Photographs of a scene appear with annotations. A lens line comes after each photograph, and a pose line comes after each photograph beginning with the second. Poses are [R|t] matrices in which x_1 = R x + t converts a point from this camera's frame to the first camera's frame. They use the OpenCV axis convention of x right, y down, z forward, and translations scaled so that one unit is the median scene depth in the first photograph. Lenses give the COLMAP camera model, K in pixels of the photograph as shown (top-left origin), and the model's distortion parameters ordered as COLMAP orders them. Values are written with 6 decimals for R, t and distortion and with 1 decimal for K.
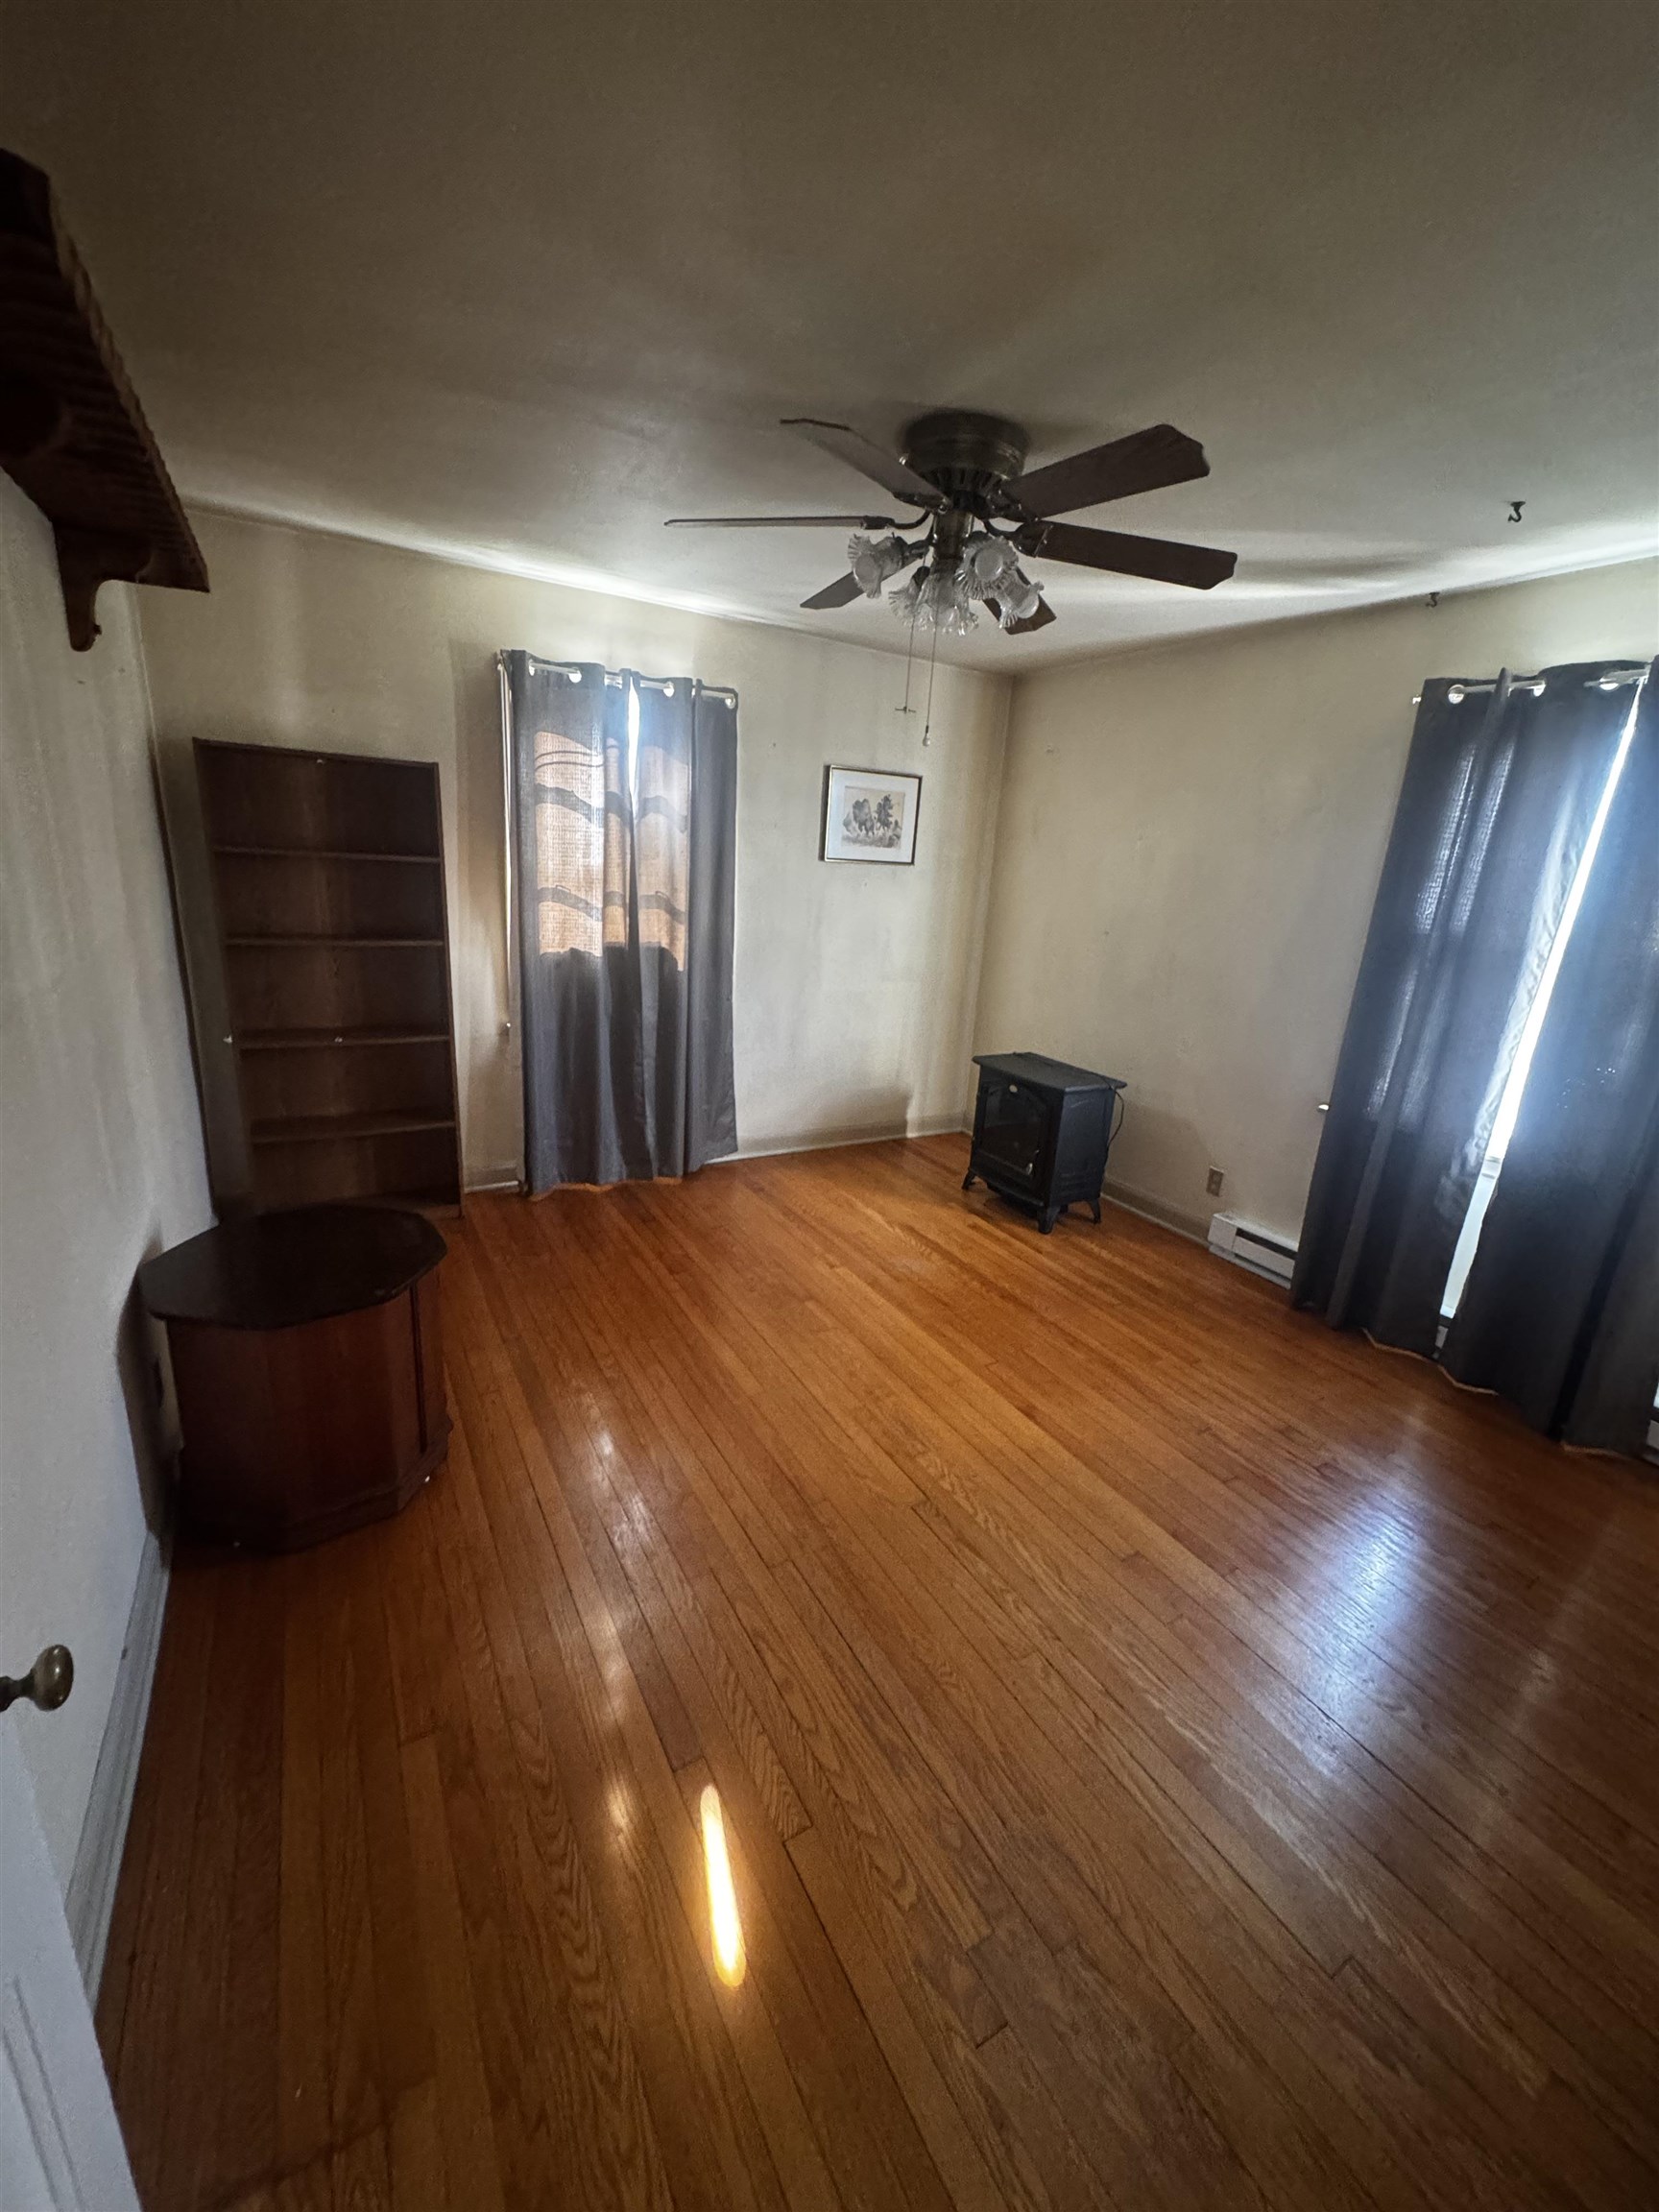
lens RADIAL K [[876.0, 0, 828.5], [0, 876.0, 1113.6], [0, 0, 1]] dist [-0.003559, -0.000047]
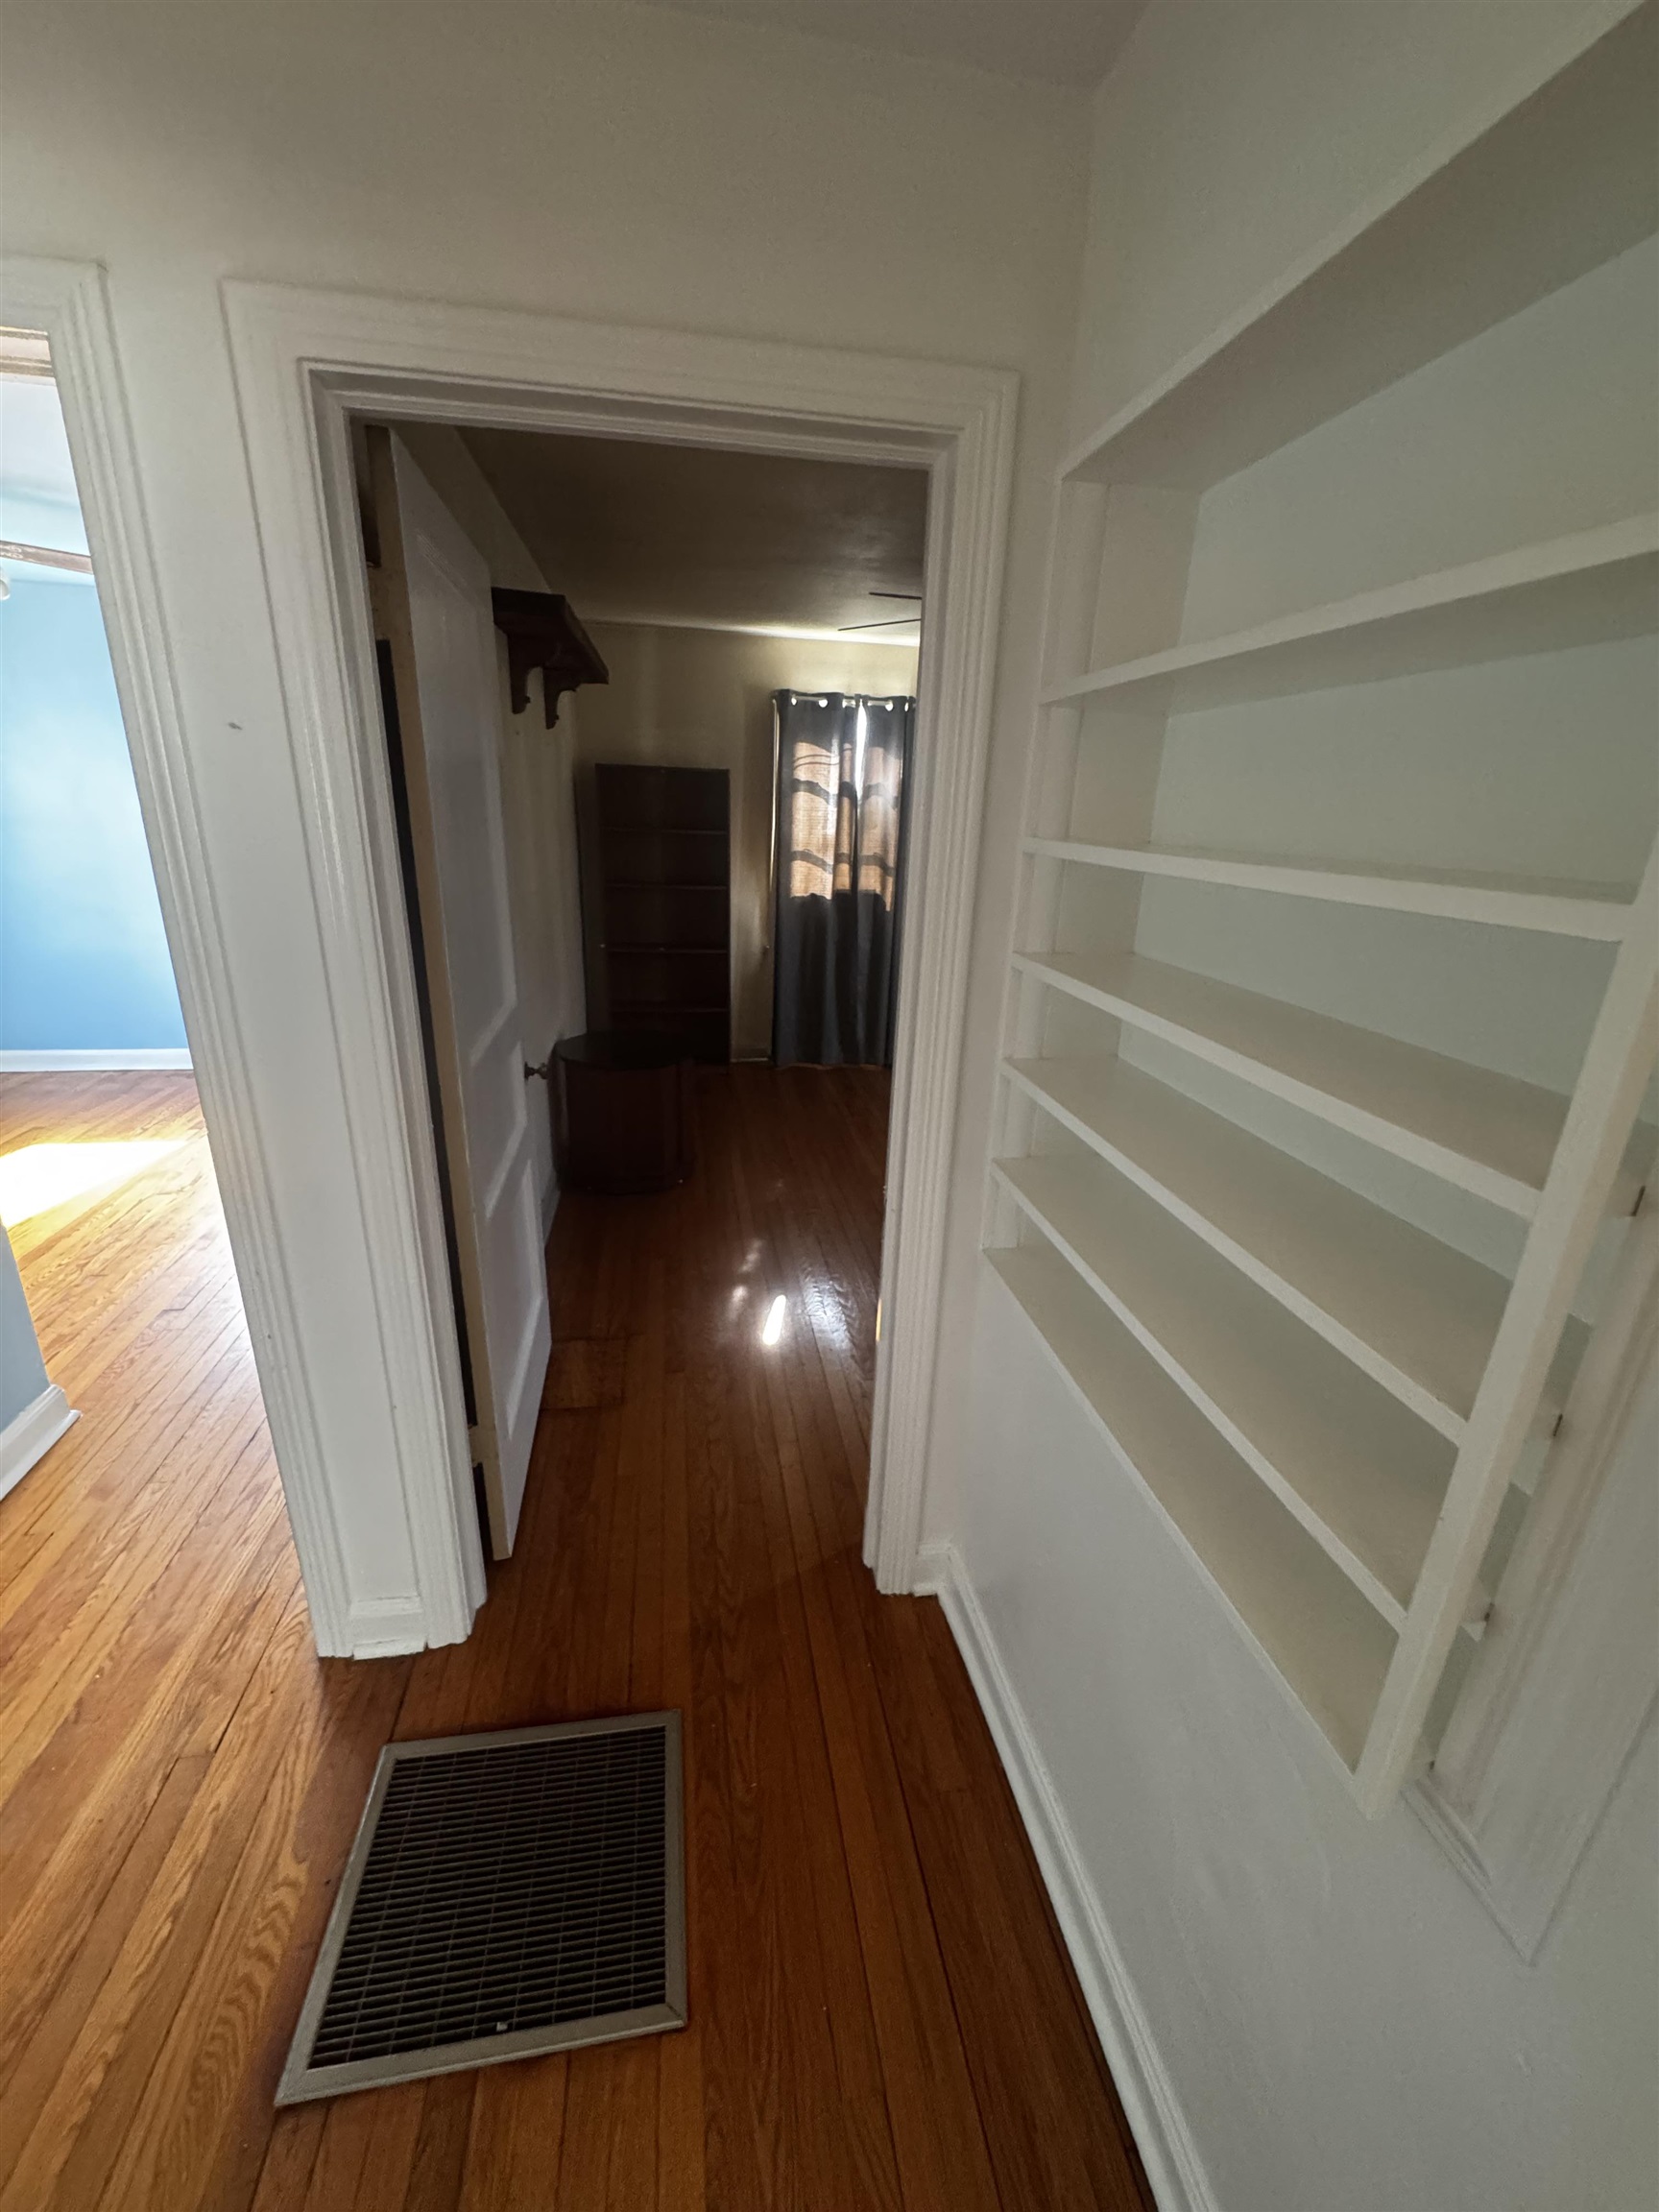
lens RADIAL K [[876.0, 0, 821.6], [0, 876.0, 1103.4], [0, 0, 1]] dist [-0.003559, -0.000047]
pose [[0.936474, 0.079360, -0.341640, 0.239732], [-0.072354, 0.996826, 0.033222, 0.104865], [0.343192, -0.006393, 0.939244, -0.340320]]
